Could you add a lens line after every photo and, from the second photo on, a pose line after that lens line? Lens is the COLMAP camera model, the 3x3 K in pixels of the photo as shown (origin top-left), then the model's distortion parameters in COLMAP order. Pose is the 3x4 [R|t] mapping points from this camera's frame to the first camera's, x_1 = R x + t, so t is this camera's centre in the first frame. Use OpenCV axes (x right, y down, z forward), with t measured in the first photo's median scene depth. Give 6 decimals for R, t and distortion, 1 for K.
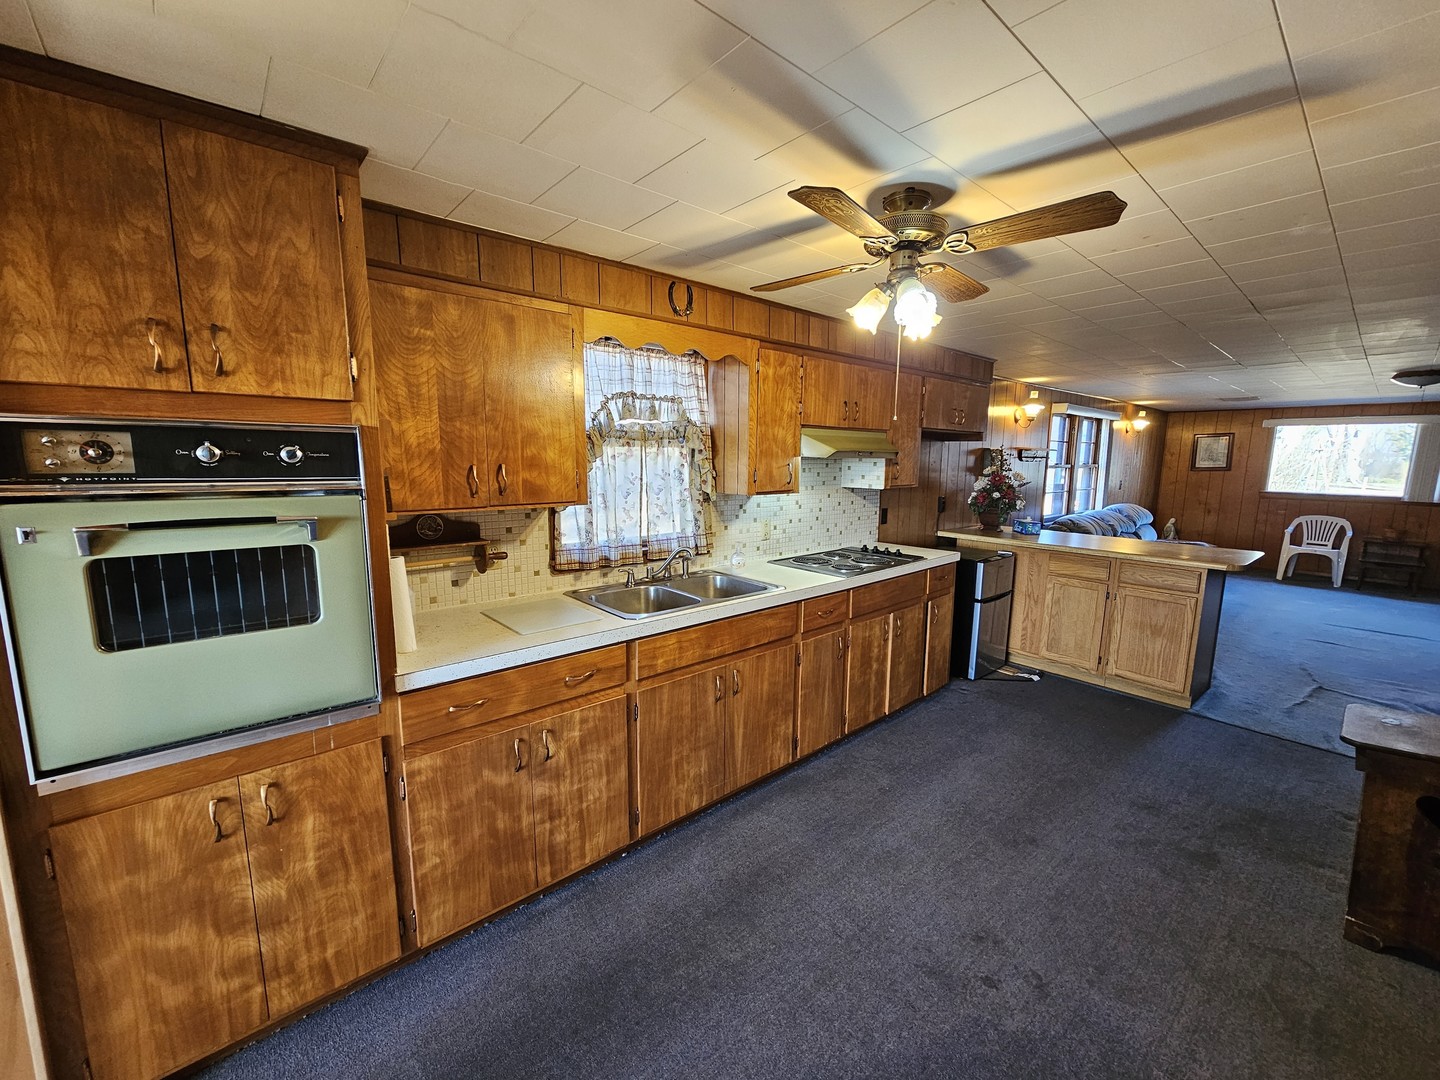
lens RADIAL K [[588.3, 0, 721.6], [0, 588.3, 547.7], [0, 0, 1]] dist [0.003527, -0.001111]
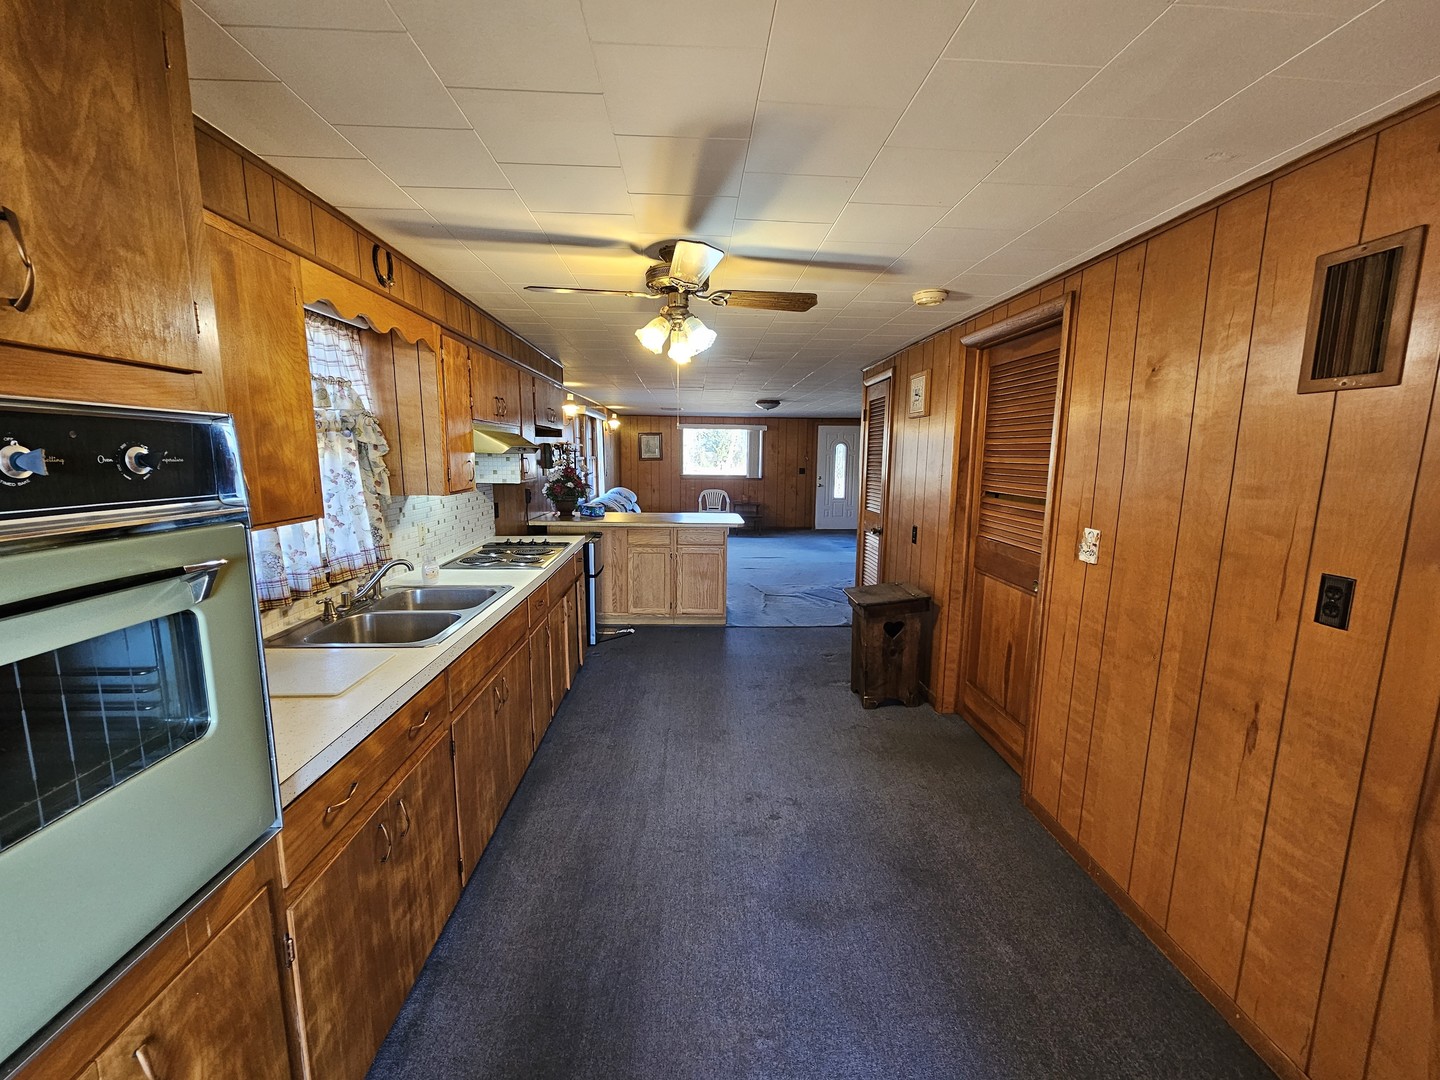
lens RADIAL K [[588.3, 0, 727.5], [0, 588.3, 546.6], [0, 0, 1]] dist [0.003527, -0.001111]
pose [[0.616250, -0.126499, 0.777325, -0.416620], [0.116232, 0.990816, 0.069095, -0.023424], [-0.778926, 0.047770, 0.625293, 0.095202]]
